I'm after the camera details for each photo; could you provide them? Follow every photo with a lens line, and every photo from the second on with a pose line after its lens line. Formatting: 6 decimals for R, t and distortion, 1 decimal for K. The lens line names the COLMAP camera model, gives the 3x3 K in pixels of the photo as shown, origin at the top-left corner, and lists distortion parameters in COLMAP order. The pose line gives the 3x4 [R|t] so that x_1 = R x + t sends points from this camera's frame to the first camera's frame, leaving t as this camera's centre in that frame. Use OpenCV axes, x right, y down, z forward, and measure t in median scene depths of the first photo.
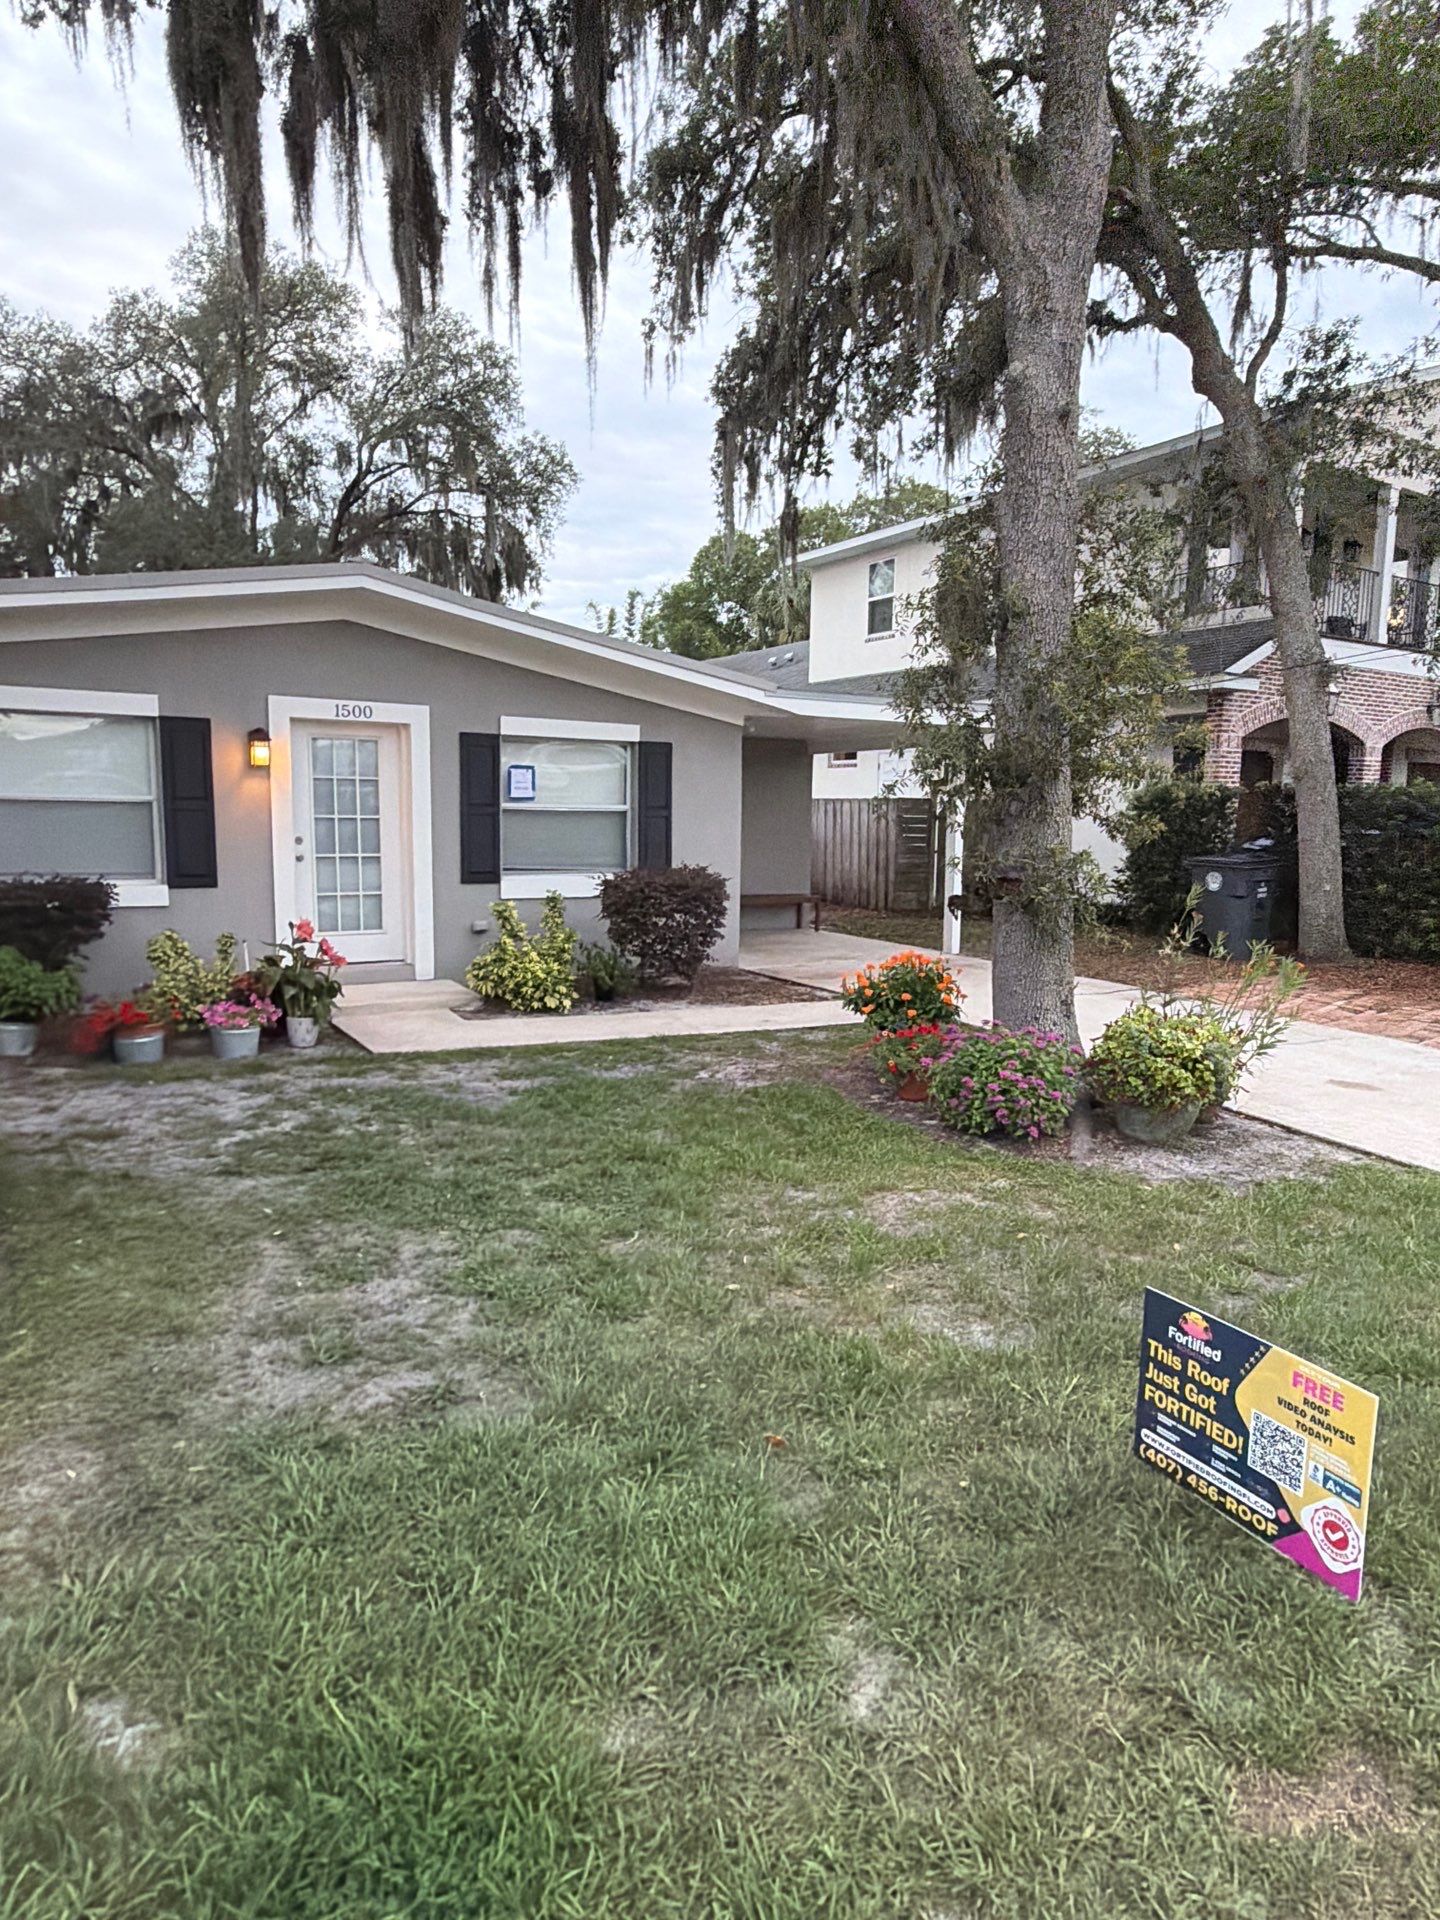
lens RADIAL K [[1162.0, 0, 722.6], [0, 1162.0, 968.2], [0, 0, 1]] dist [-0.000578, 0.001201]
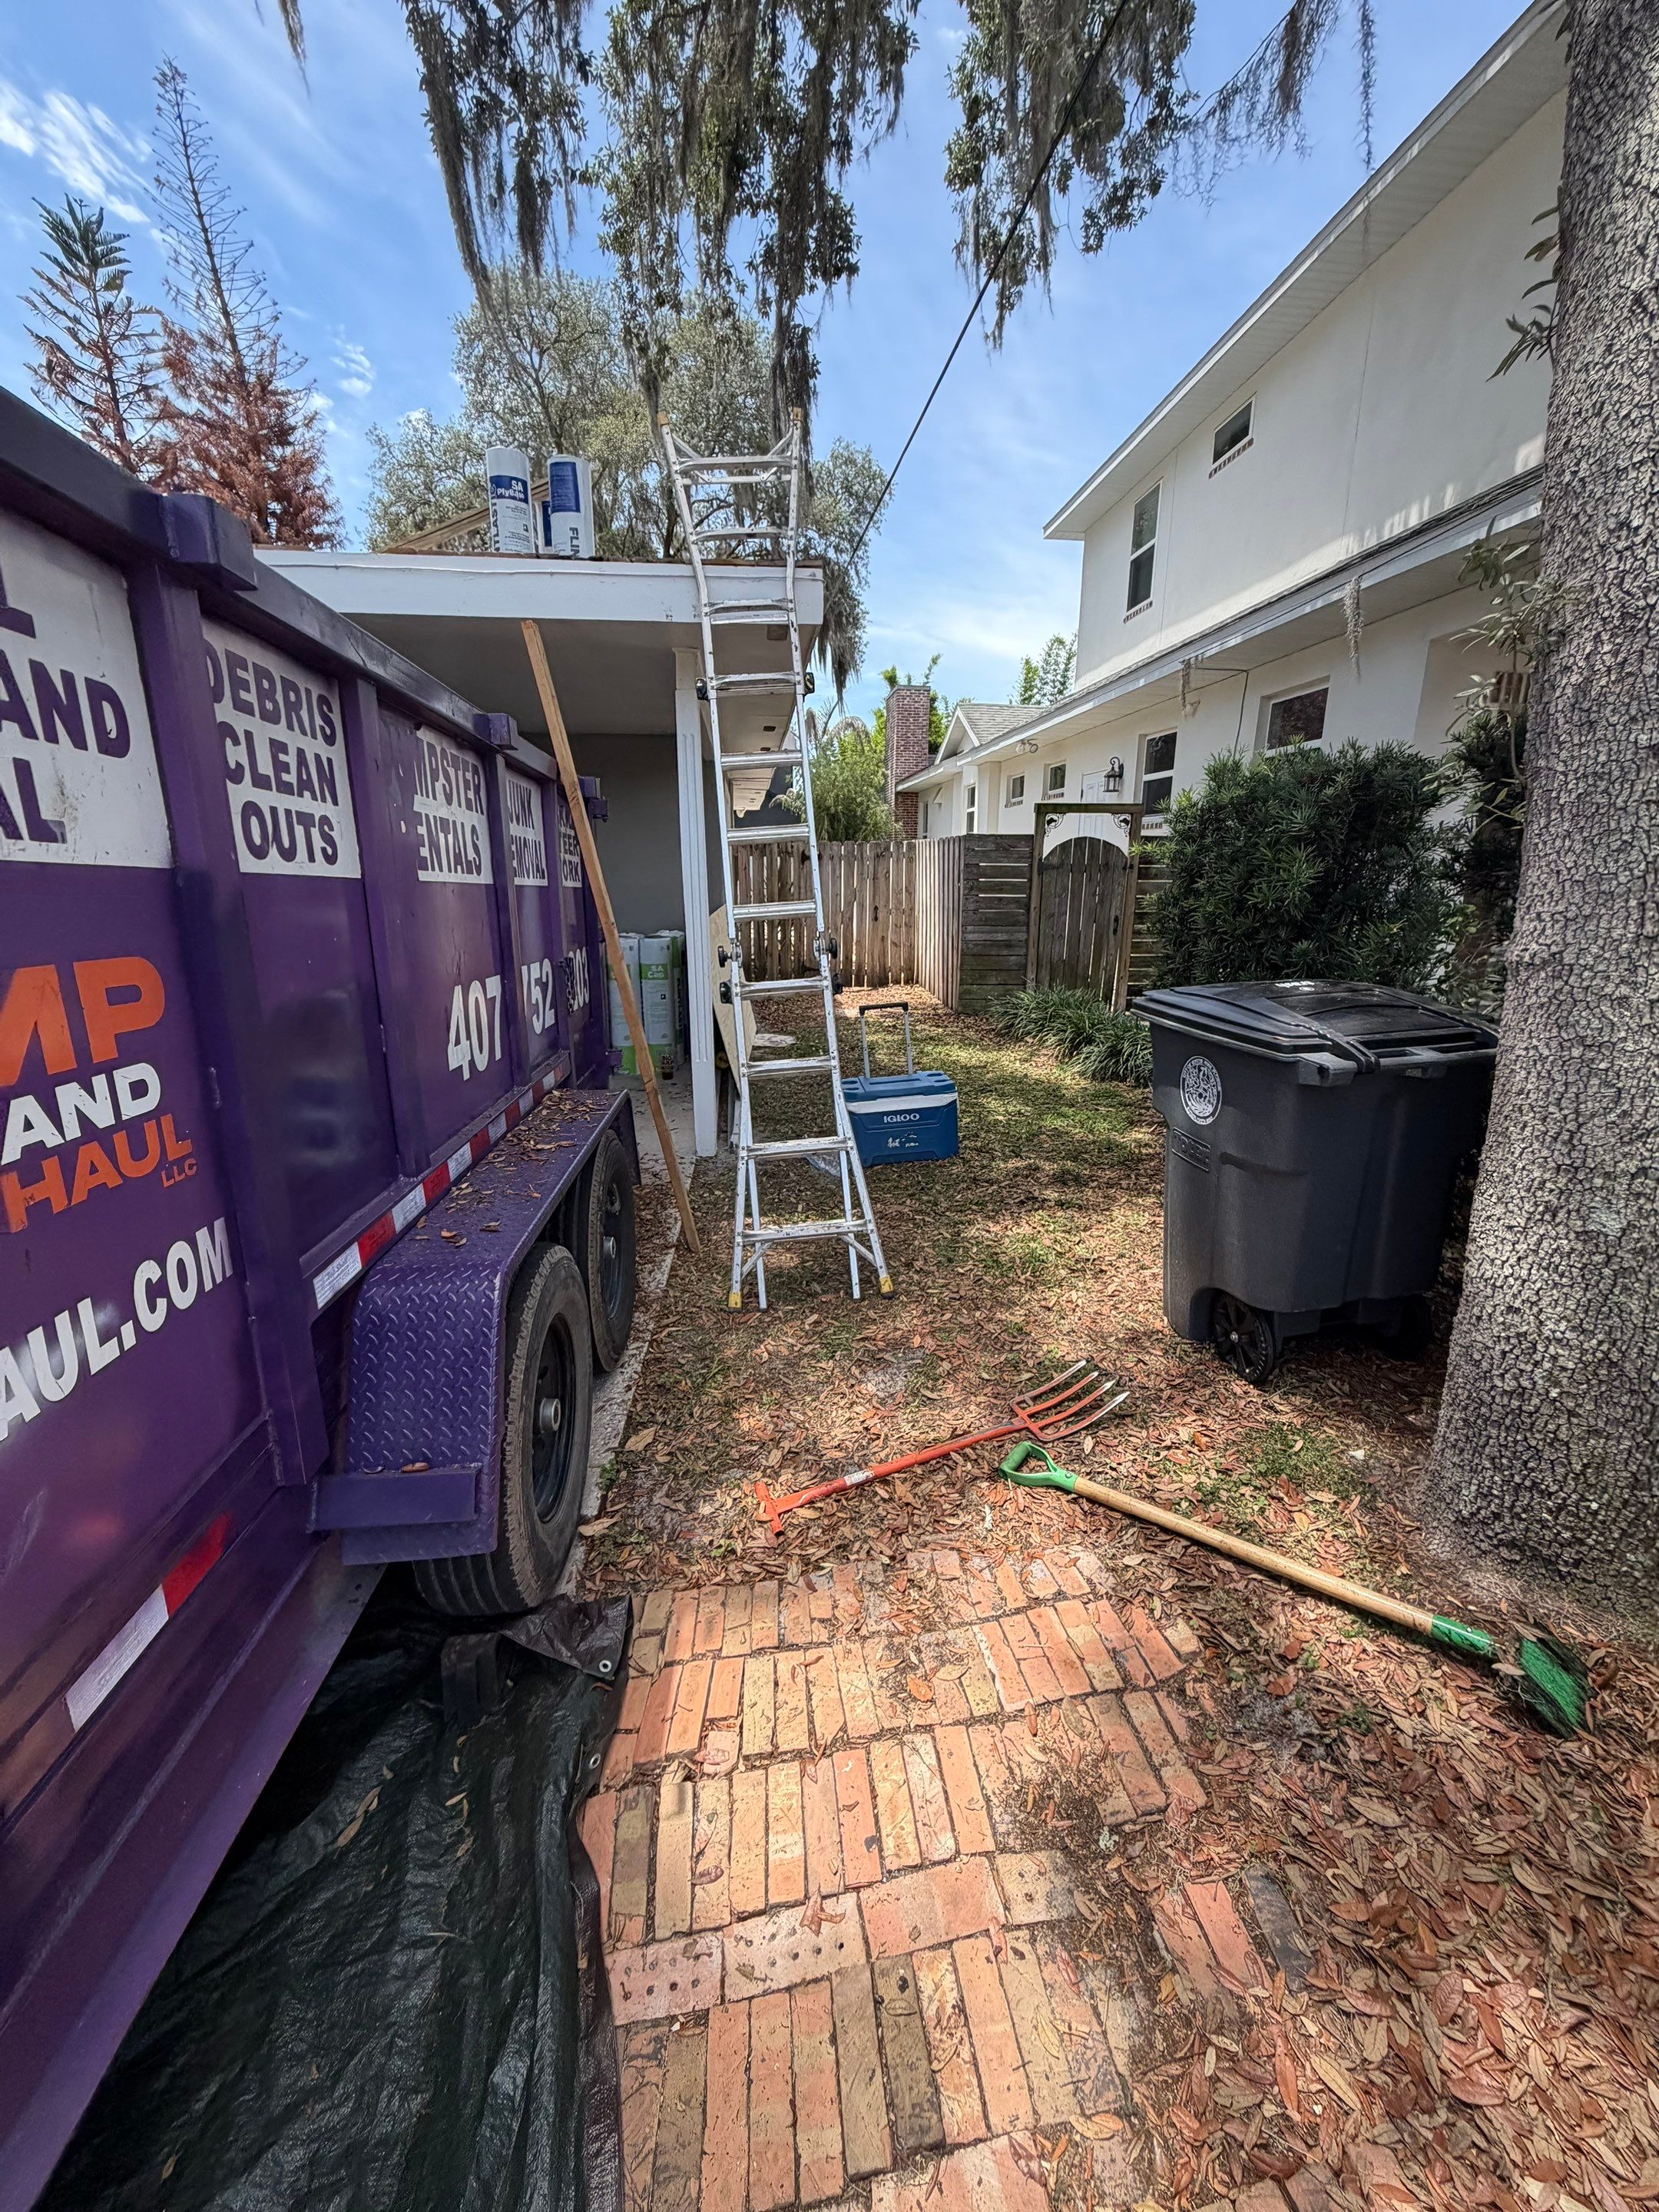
lens RADIAL K [[881.1, 0, 837.6], [0, 881.1, 1105.6], [0, 0, 1]] dist [-0.001677, 0.000003]
pose [[0.900918, 0.102772, -0.421646, 0.509953], [-0.048959, 0.989422, 0.136552, -0.104771], [0.431220, -0.102379, 0.896420, 0.880642]]
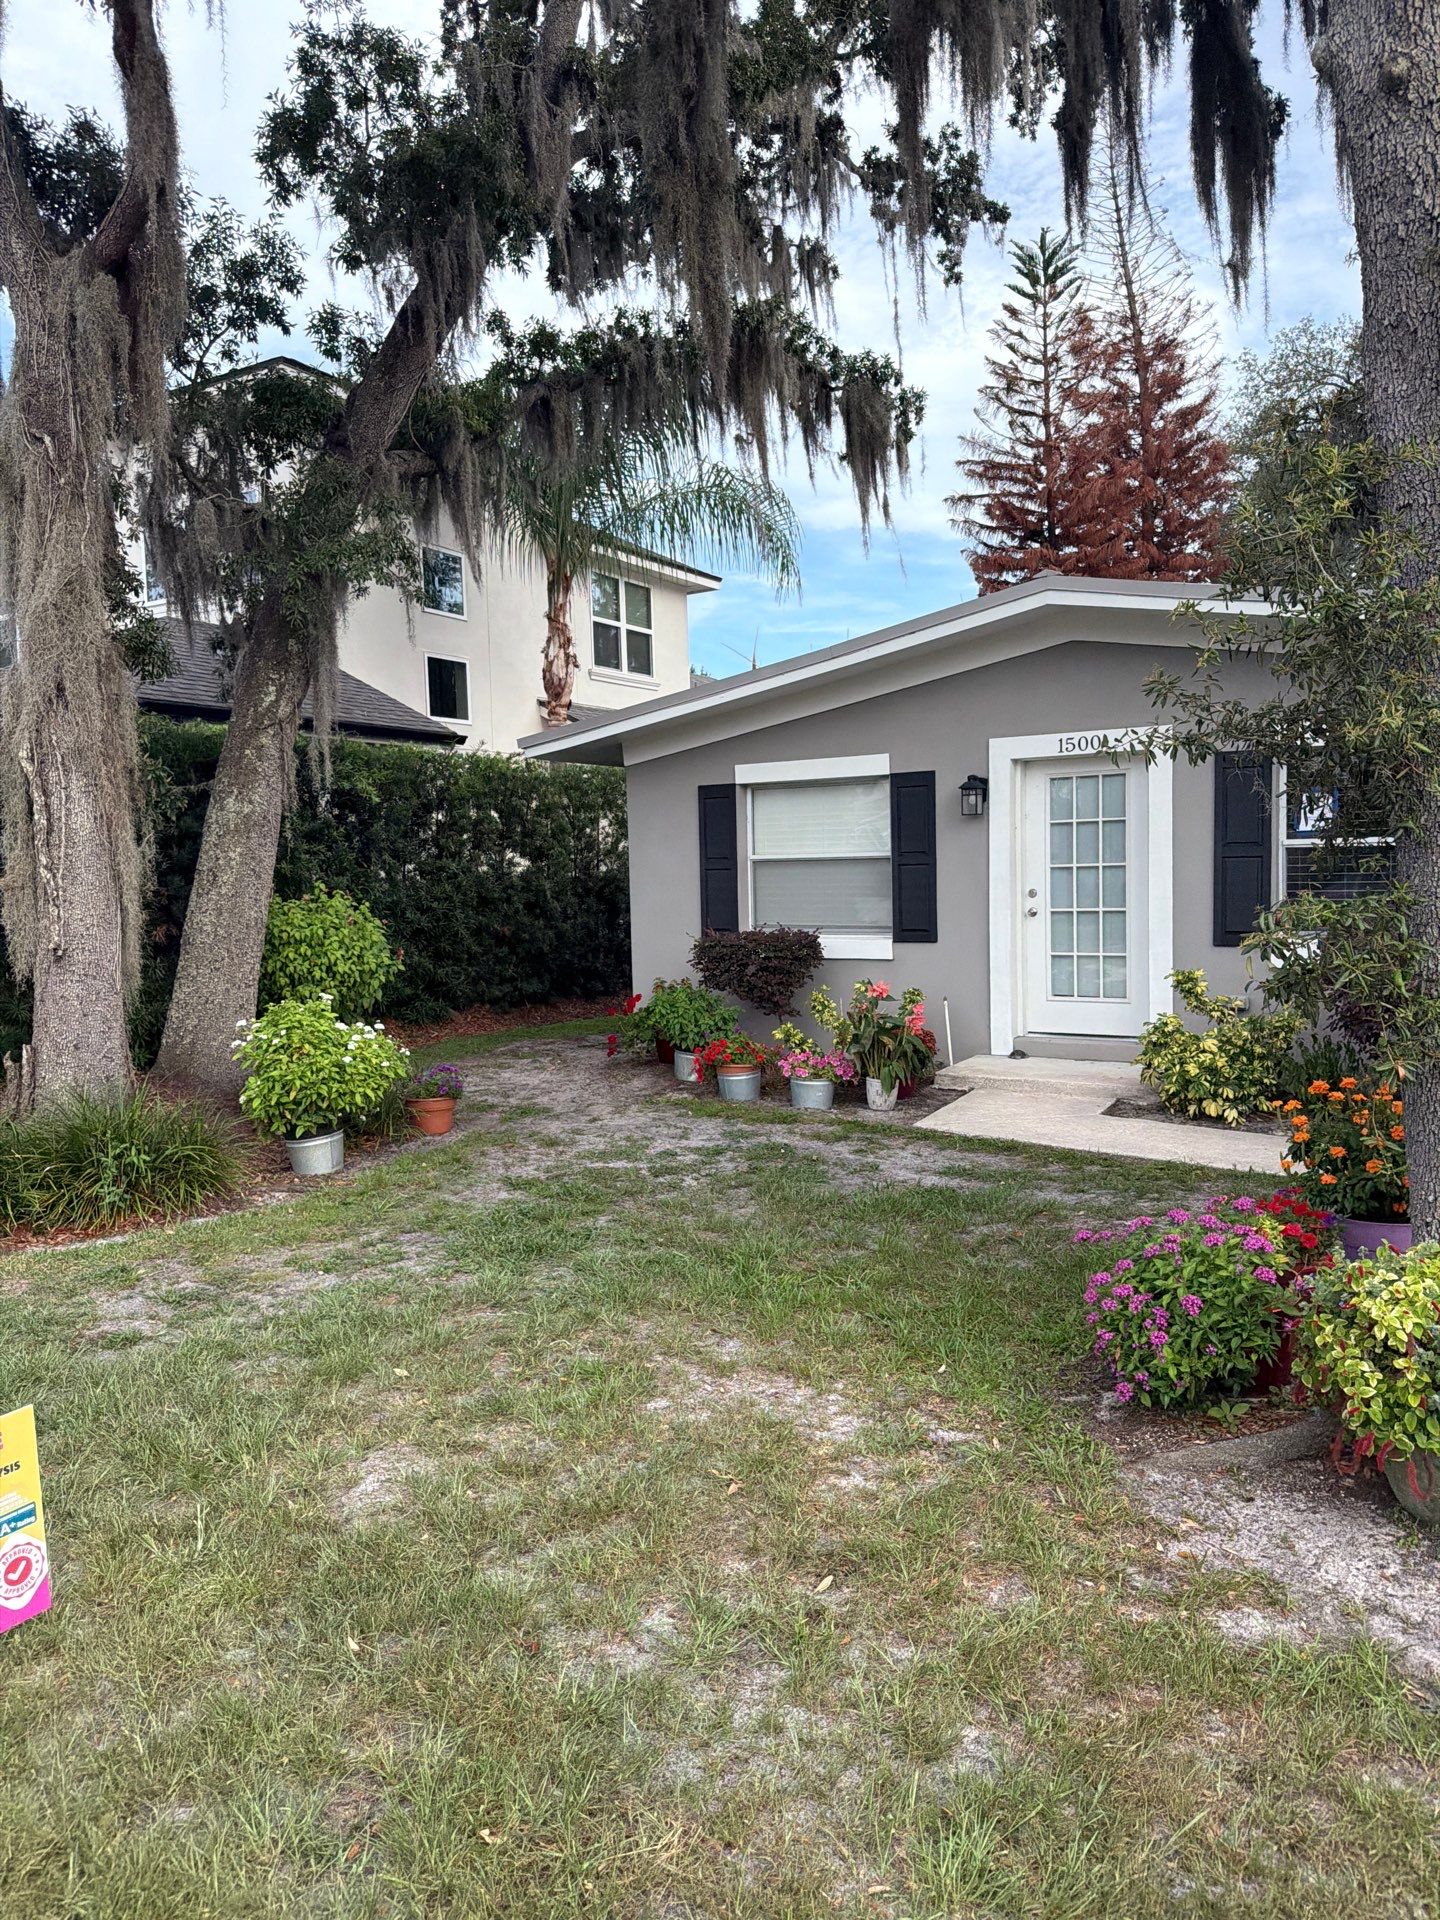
lens RADIAL K [[1341.6, 0, 700.7], [0, 1341.6, 961.8], [0, 0, 1]] dist [0.104610, -0.158400]
pose [[0.451774, 0.032879, -0.891526, 0.412865], [-0.087531, 0.996133, -0.007618, -0.023851], [0.887828, 0.081478, 0.452905, 0.272867]]
